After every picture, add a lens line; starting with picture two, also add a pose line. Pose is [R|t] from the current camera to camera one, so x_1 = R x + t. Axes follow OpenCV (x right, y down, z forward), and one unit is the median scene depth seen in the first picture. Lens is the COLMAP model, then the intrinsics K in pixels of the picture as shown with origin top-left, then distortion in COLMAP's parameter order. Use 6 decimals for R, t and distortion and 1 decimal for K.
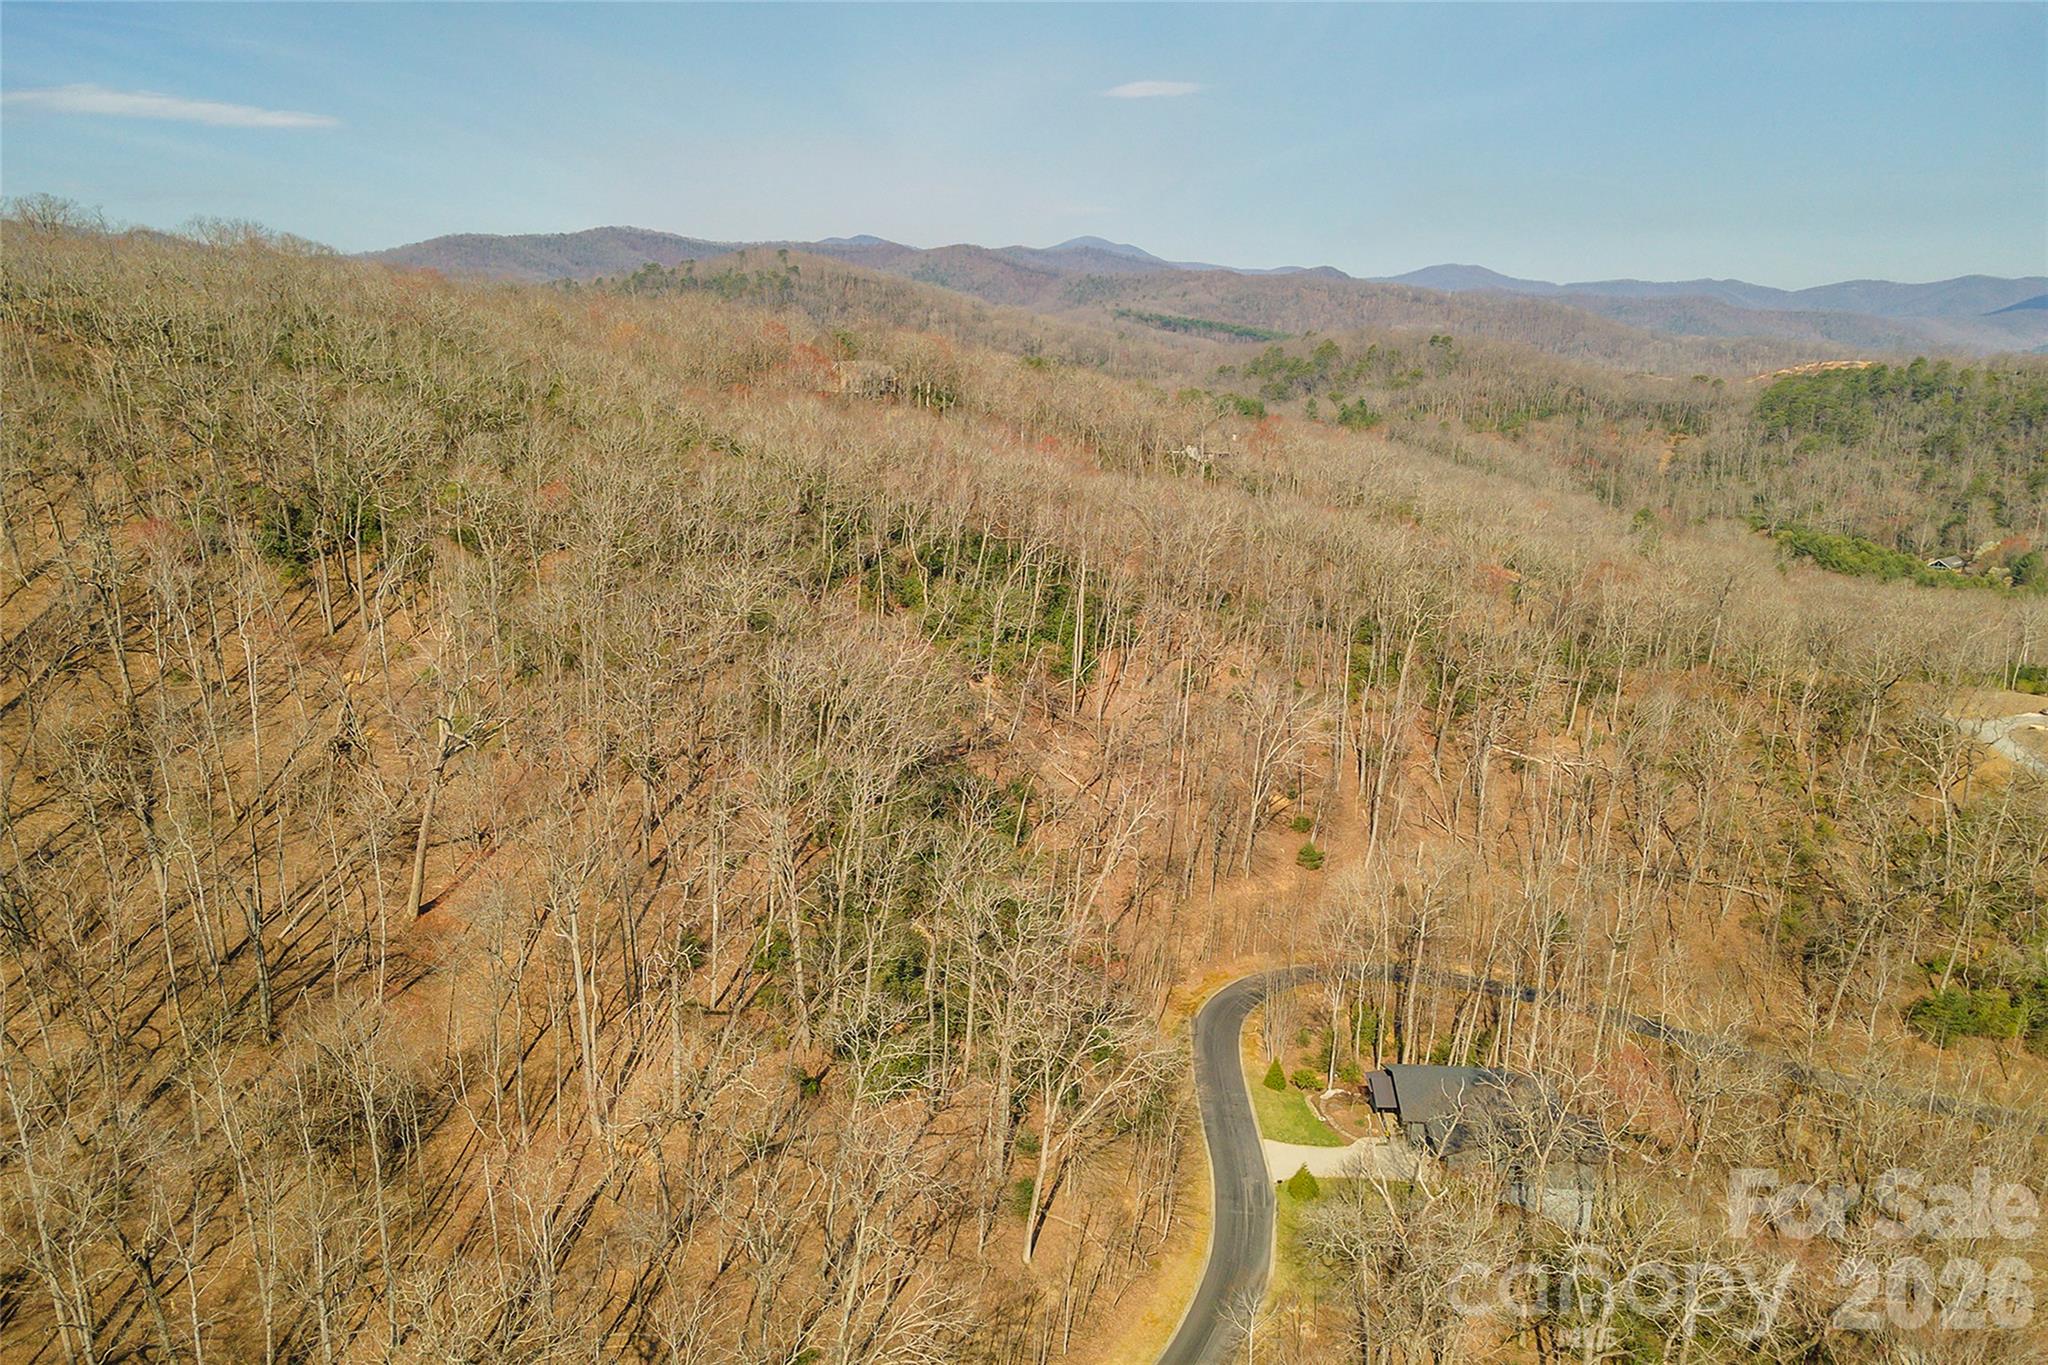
lens RADIAL K [[1495.3, 0, 1029.9], [0, 1495.3, 694.6], [0, 0, 1]] dist [0.035224, 0.020854]
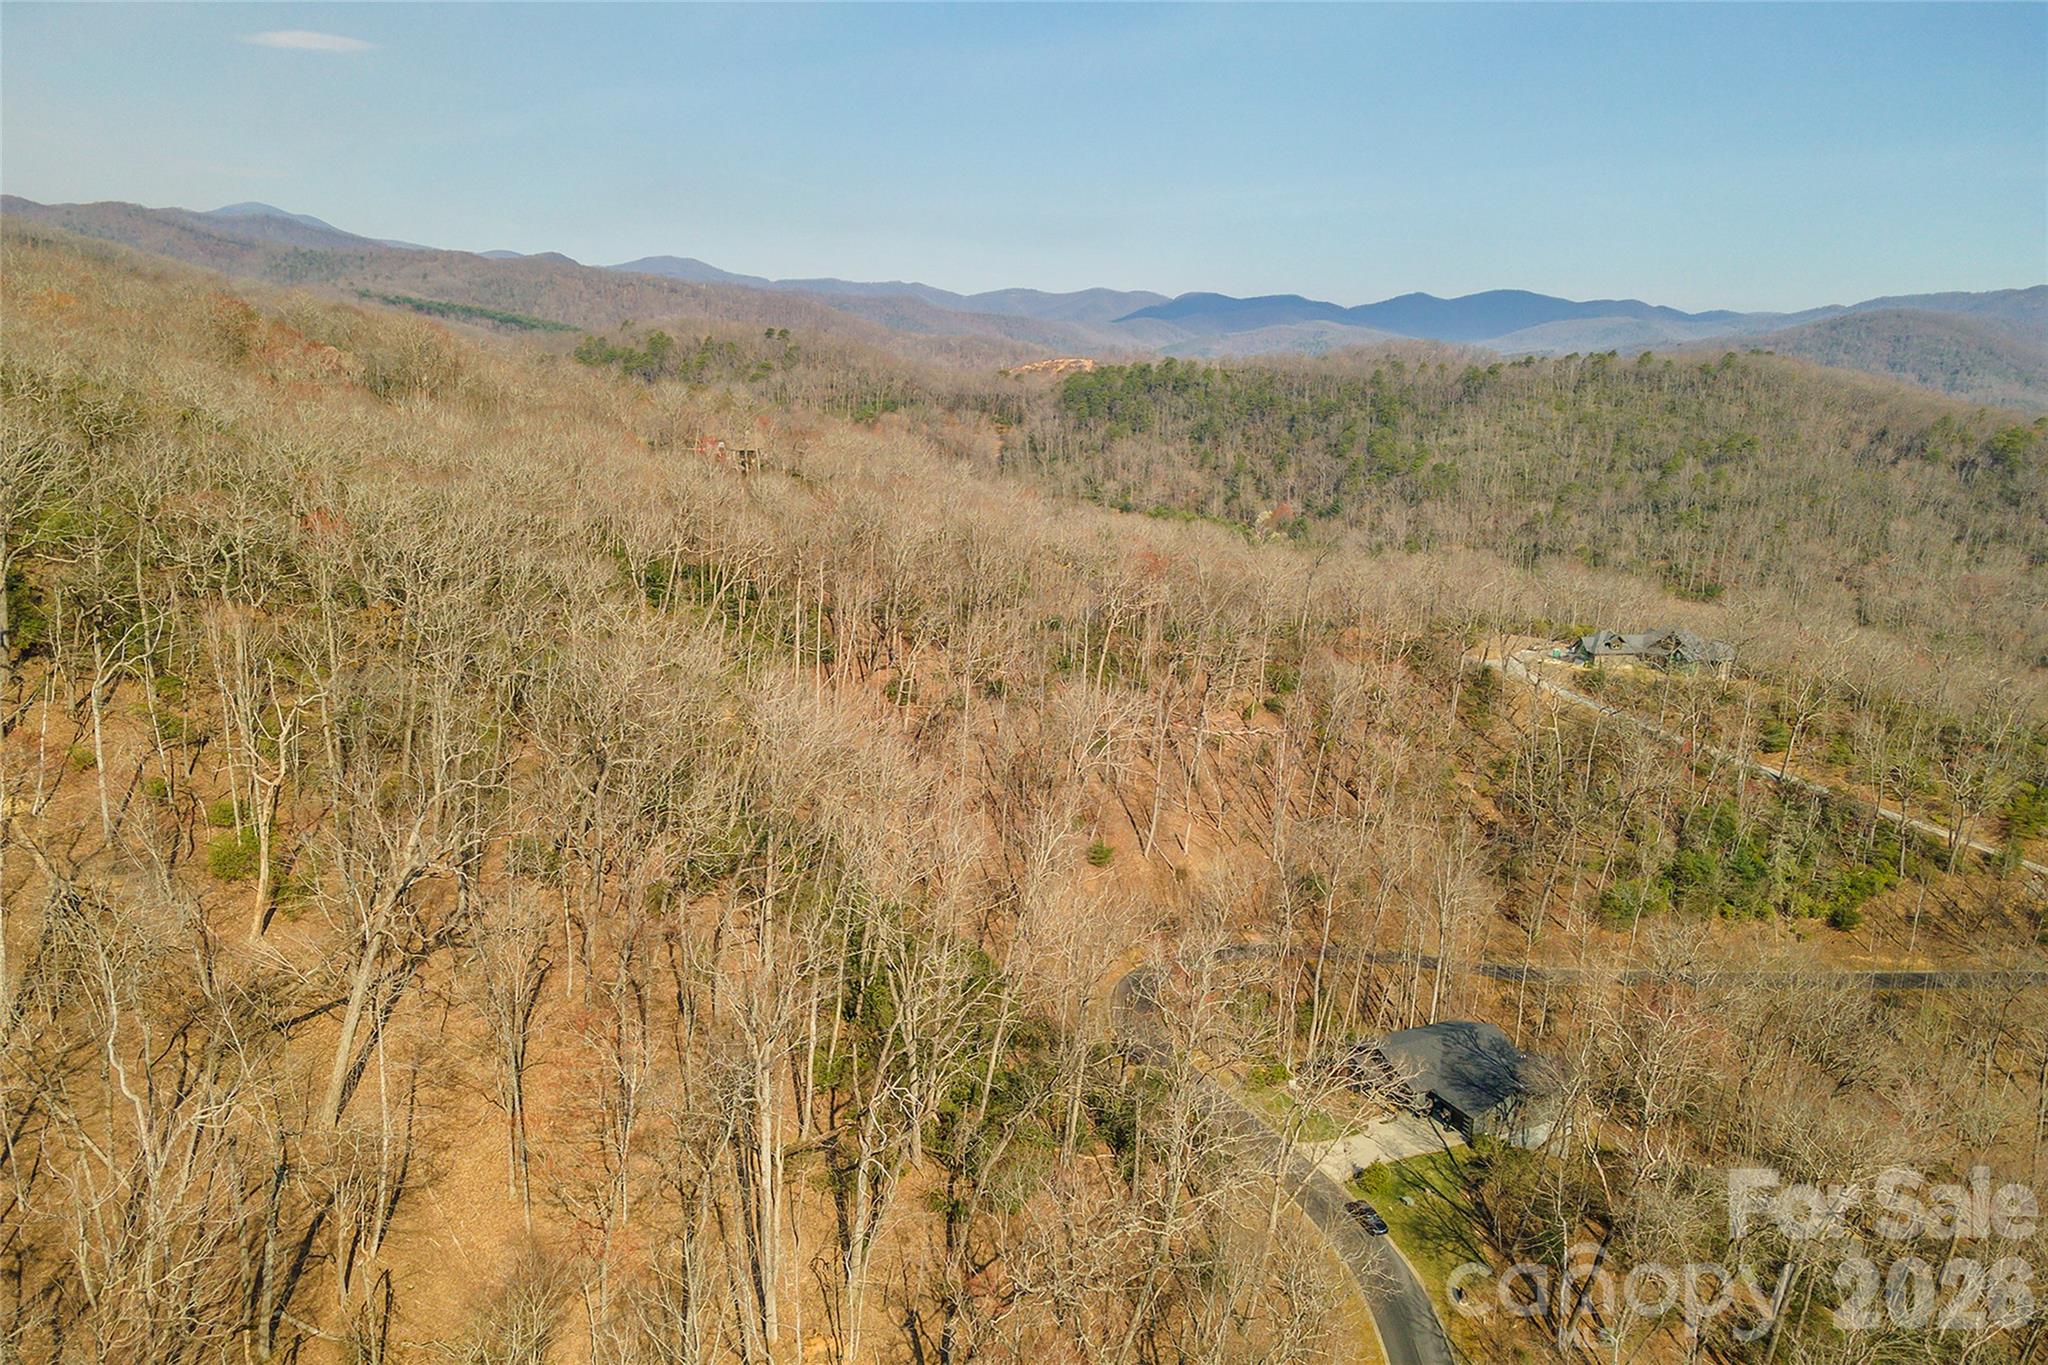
lens RADIAL K [[1495.3, 0, 1043.9], [0, 1495.3, 682.6], [0, 0, 1]] dist [0.035224, 0.020854]
pose [[0.870639, -0.098899, 0.481879, -0.087004], [0.099613, 0.994732, 0.024179, -0.009449], [-0.481732, 0.026950, 0.875904, 0.039683]]
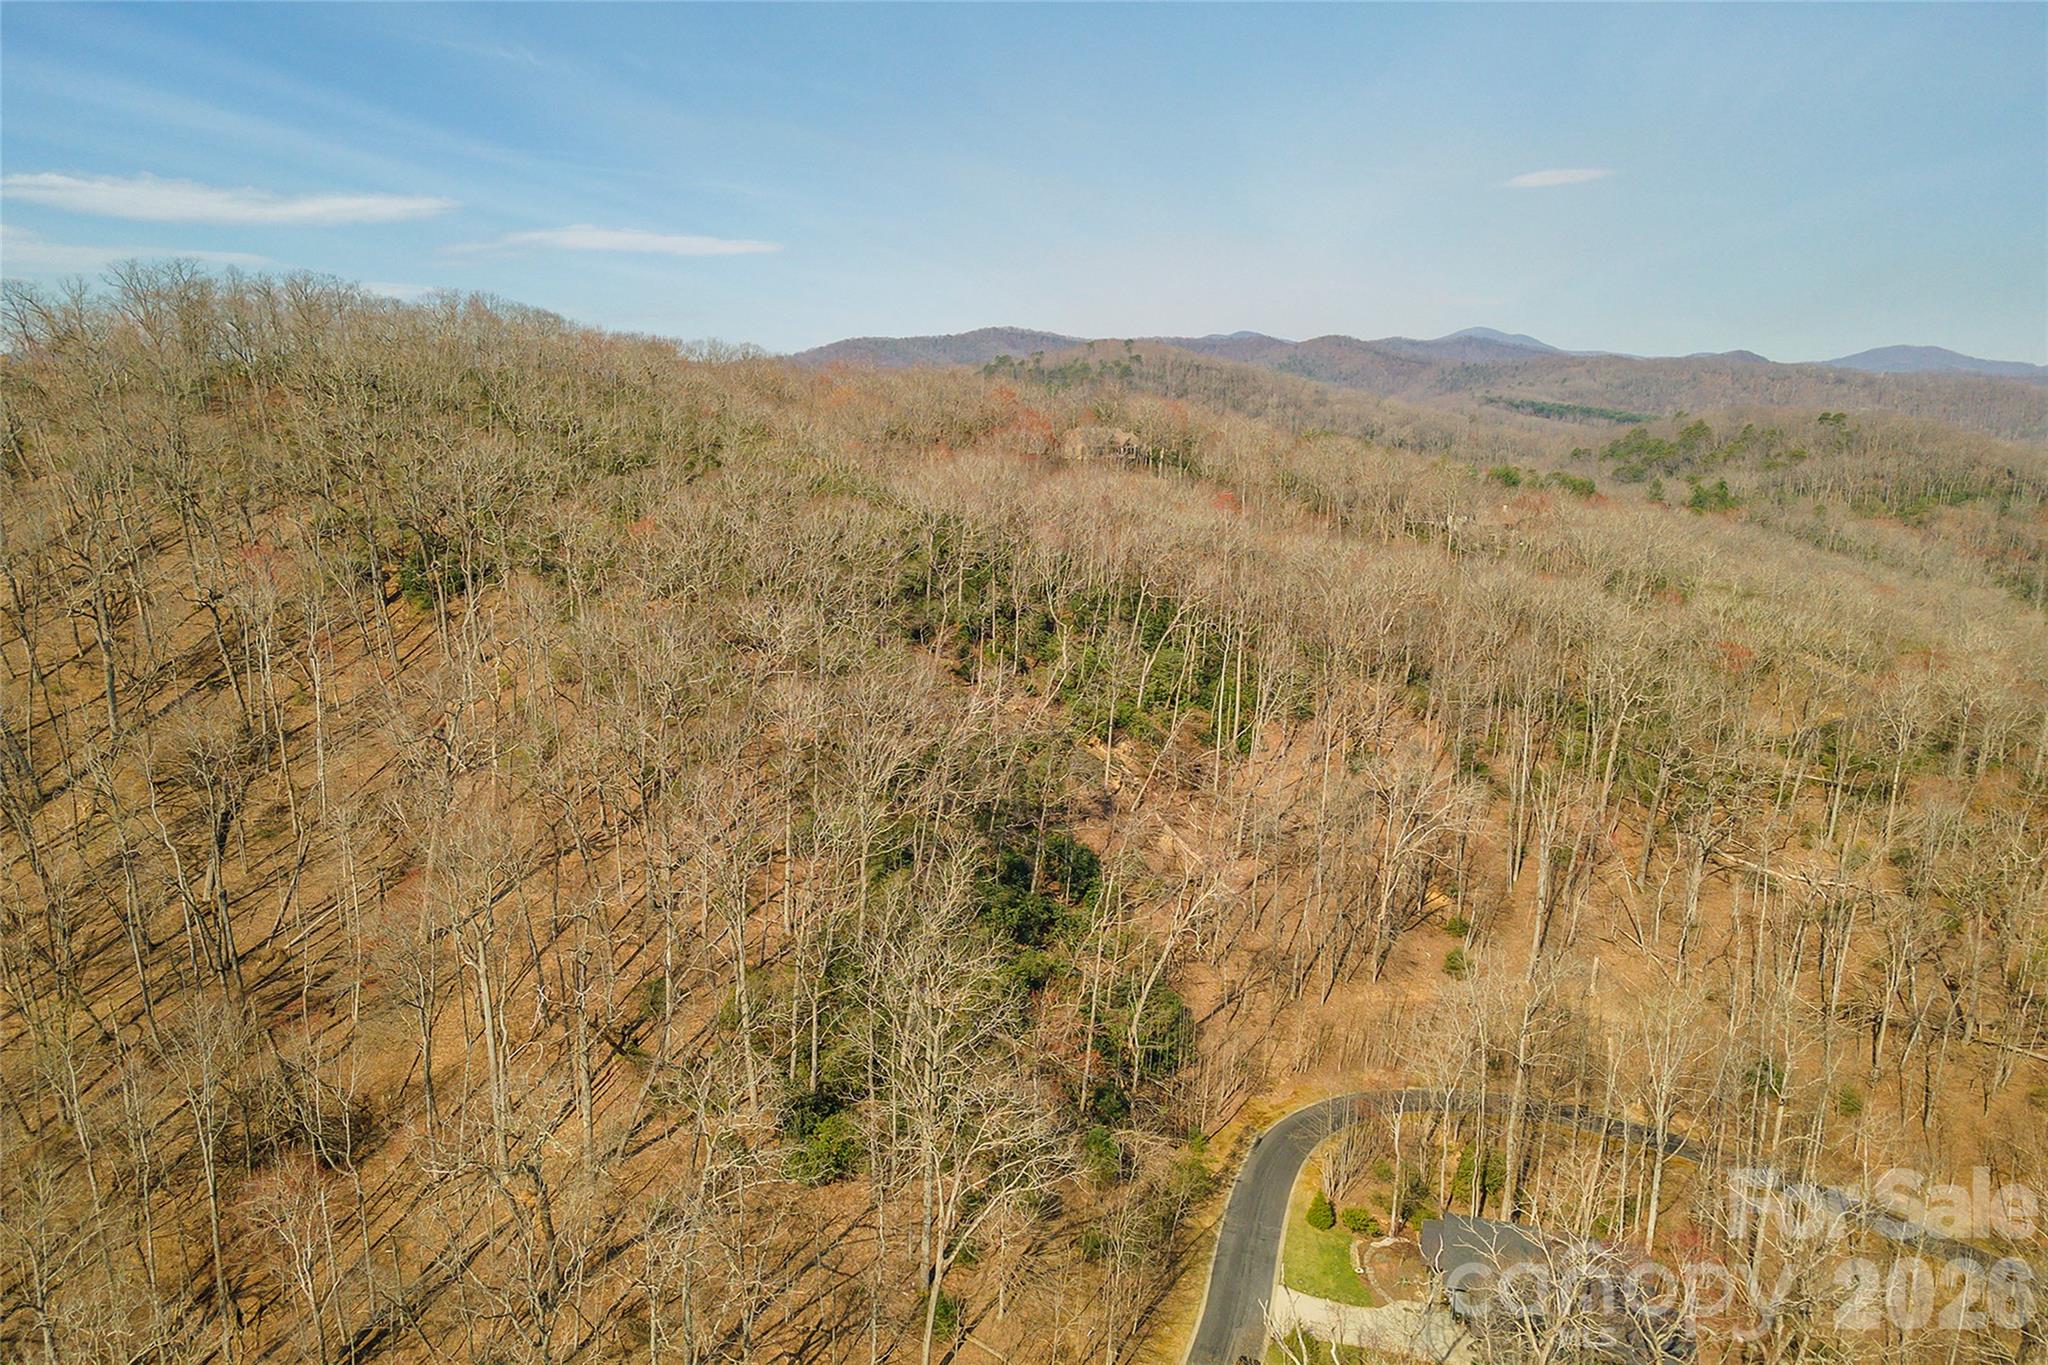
lens RADIAL K [[1495.3, 0, 1029.0], [0, 1495.3, 673.1], [0, 0, 1]] dist [0.035224, 0.020854]
pose [[0.967811, 0.035378, -0.249180, 0.044060], [-0.053987, 0.996207, -0.068246, 0.003594], [0.245820, 0.079501, 0.966050, 0.023621]]
